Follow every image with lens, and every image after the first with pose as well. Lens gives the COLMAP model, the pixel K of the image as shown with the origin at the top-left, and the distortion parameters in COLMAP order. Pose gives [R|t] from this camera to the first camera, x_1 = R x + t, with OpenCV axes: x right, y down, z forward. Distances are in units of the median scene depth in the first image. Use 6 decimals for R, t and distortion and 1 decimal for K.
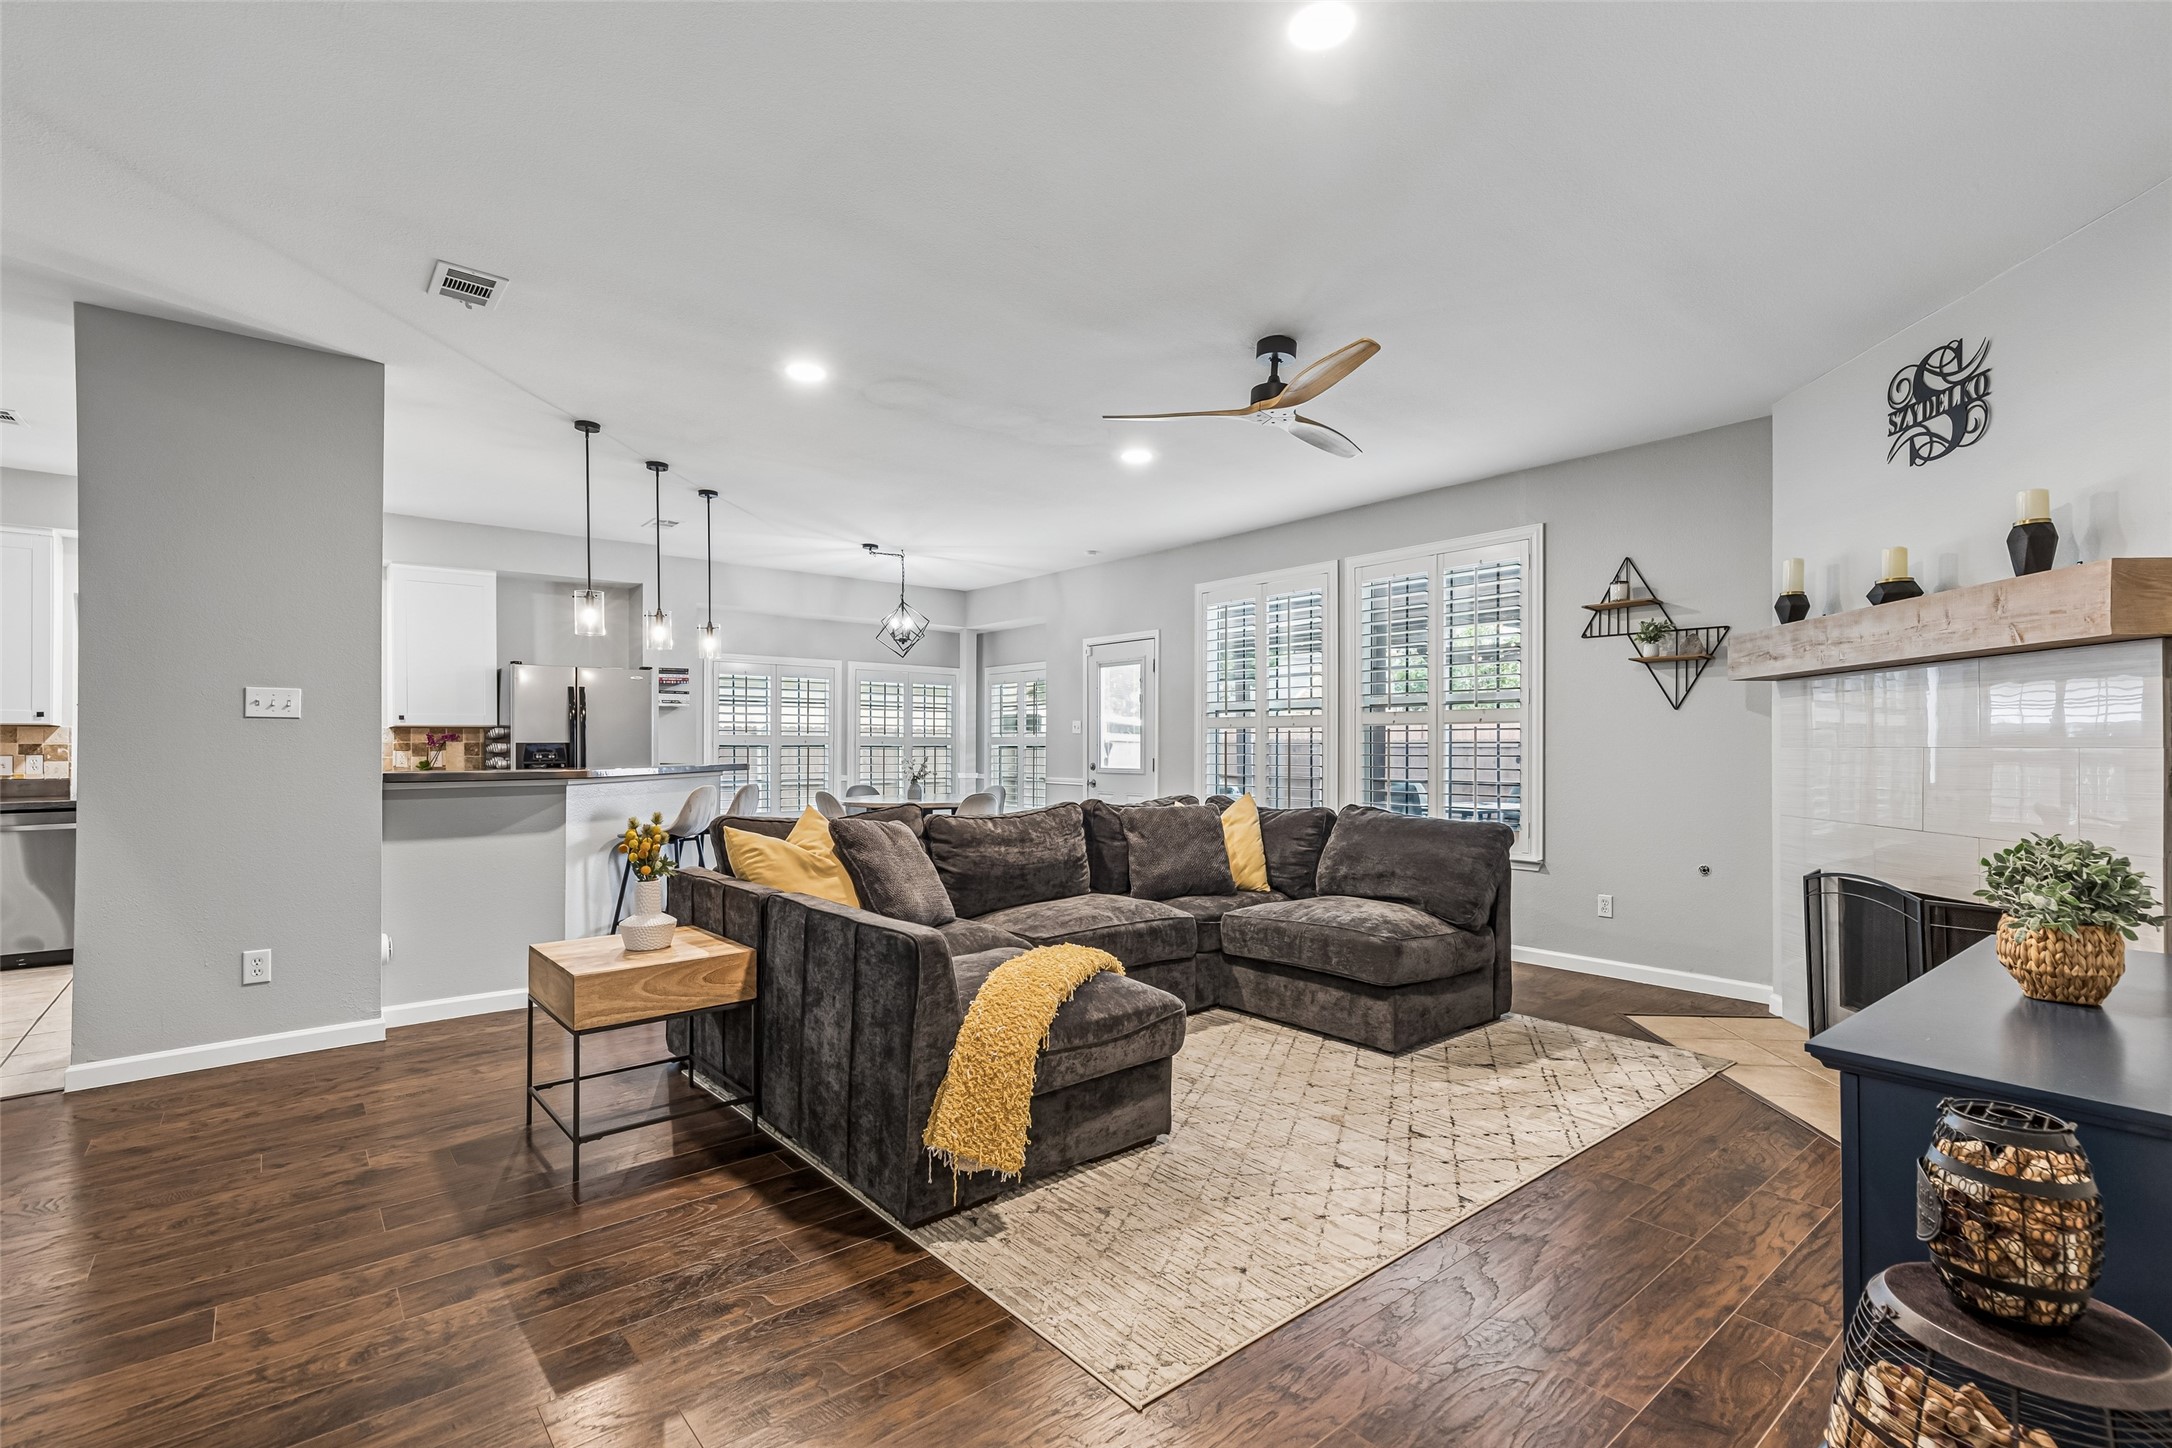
lens RADIAL K [[990.8, 0, 1088.4], [0, 990.8, 727.2], [0, 0, 1]] dist [0.015307, -0.003194]
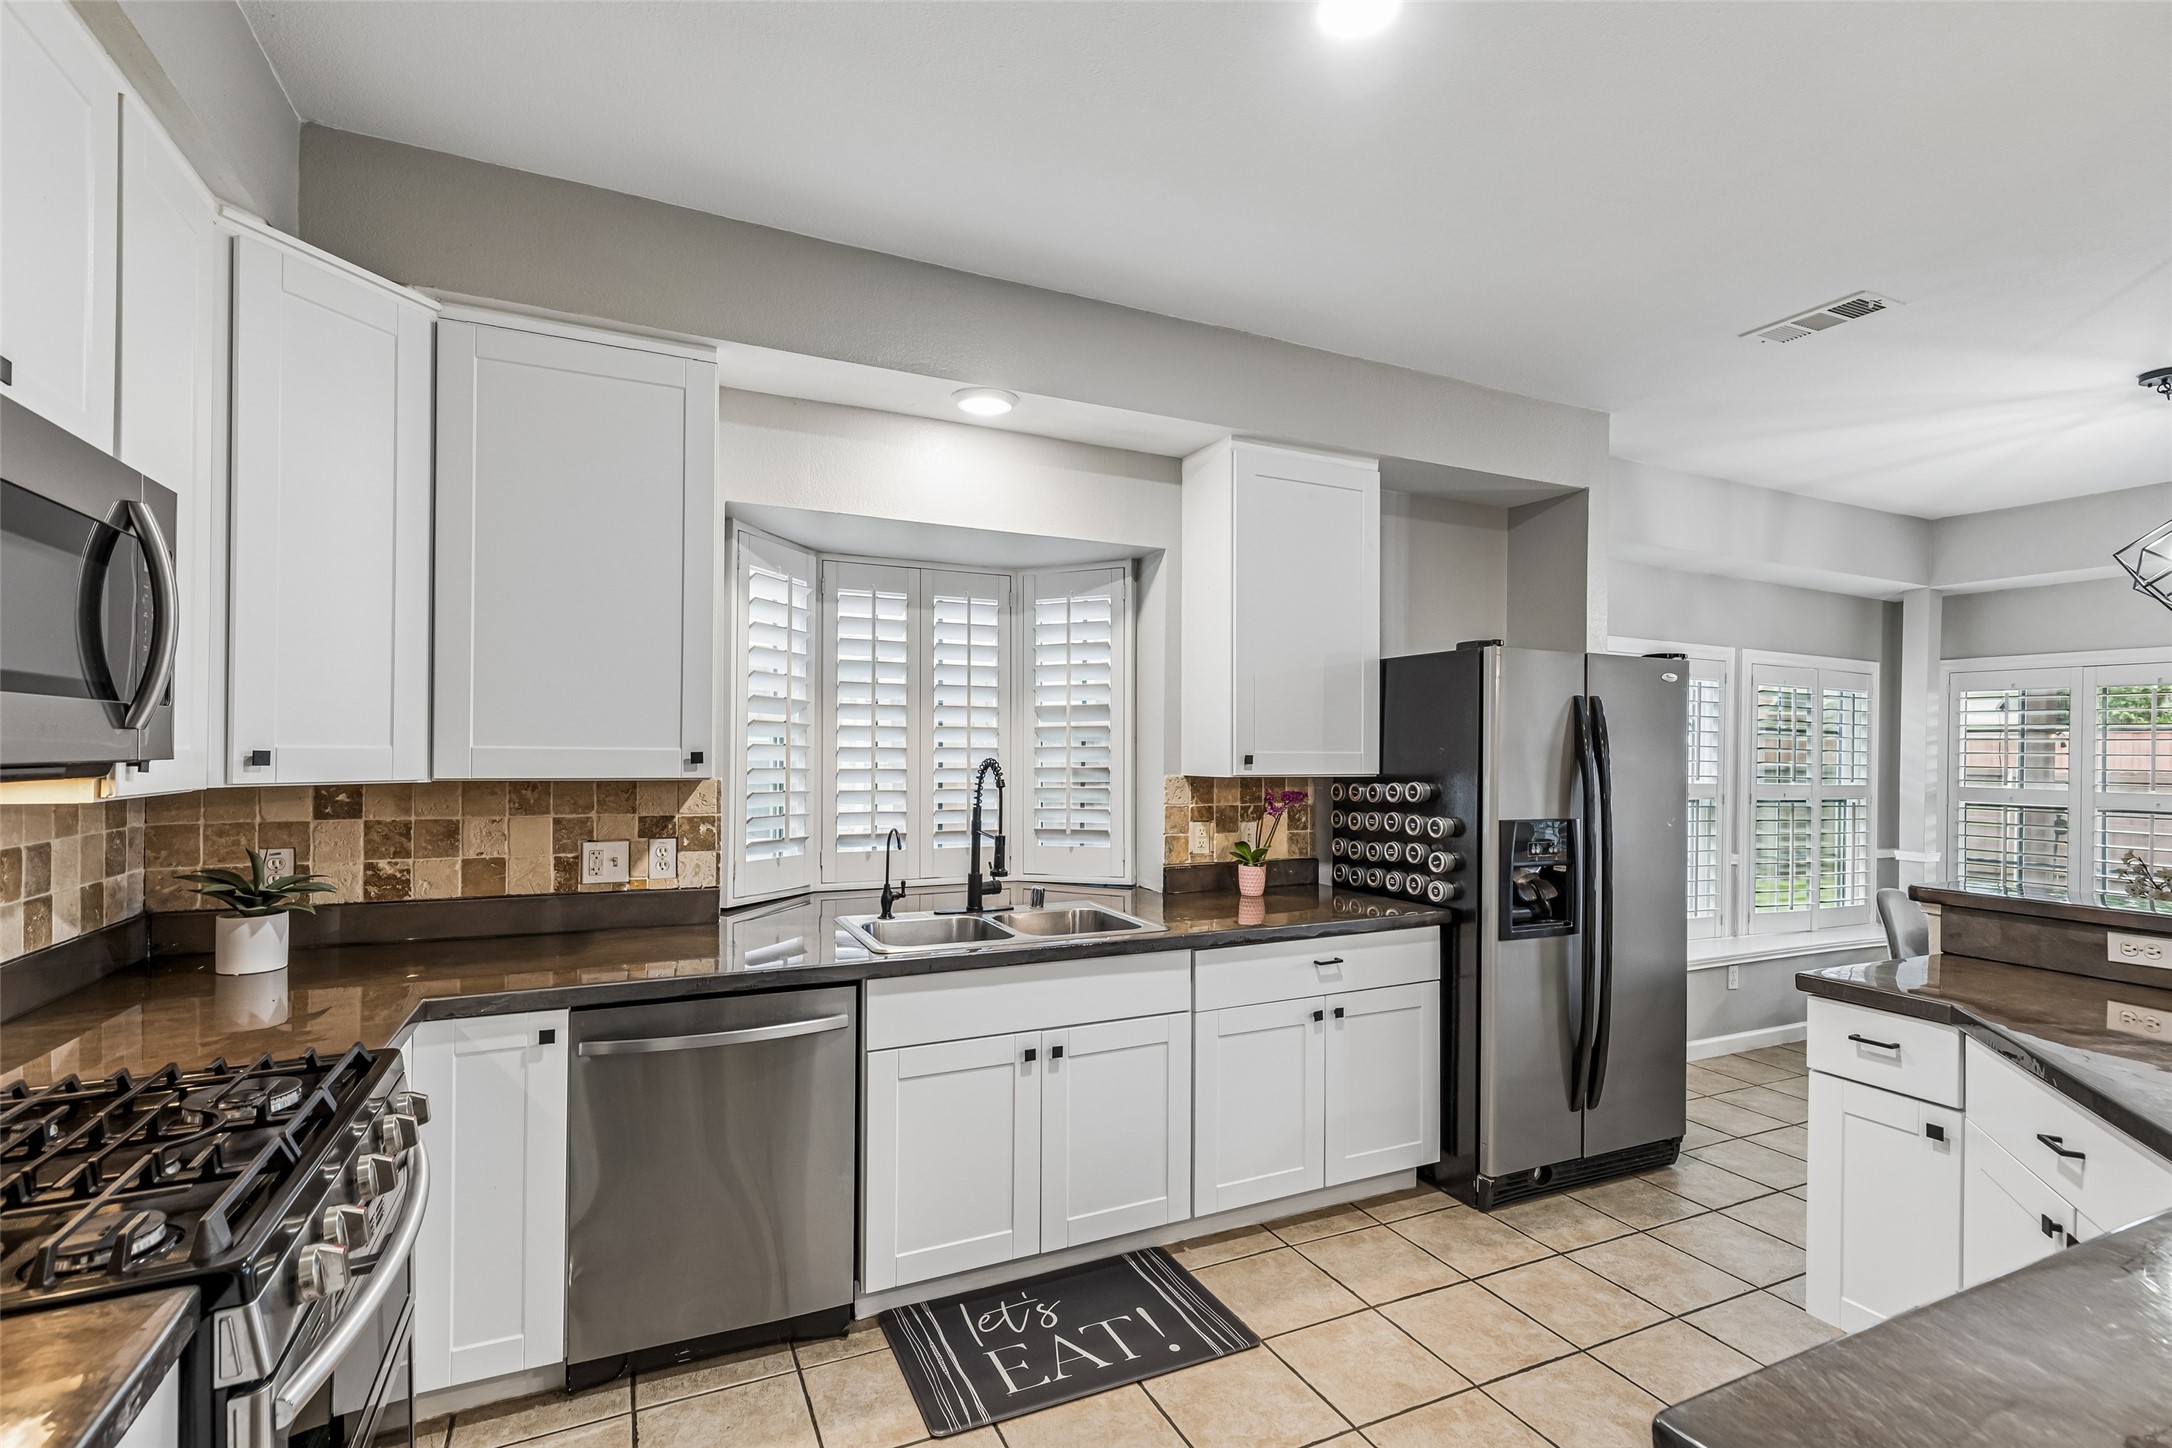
lens RADIAL K [[990.8, 0, 1079.0], [0, 990.8, 749.4], [0, 0, 1]] dist [0.015307, -0.003194]
pose [[0.968029, 0.015059, -0.250388, -0.623147], [-0.011219, 0.999797, 0.016756, -0.021450], [0.250589, -0.013412, 0.968001, 0.497253]]
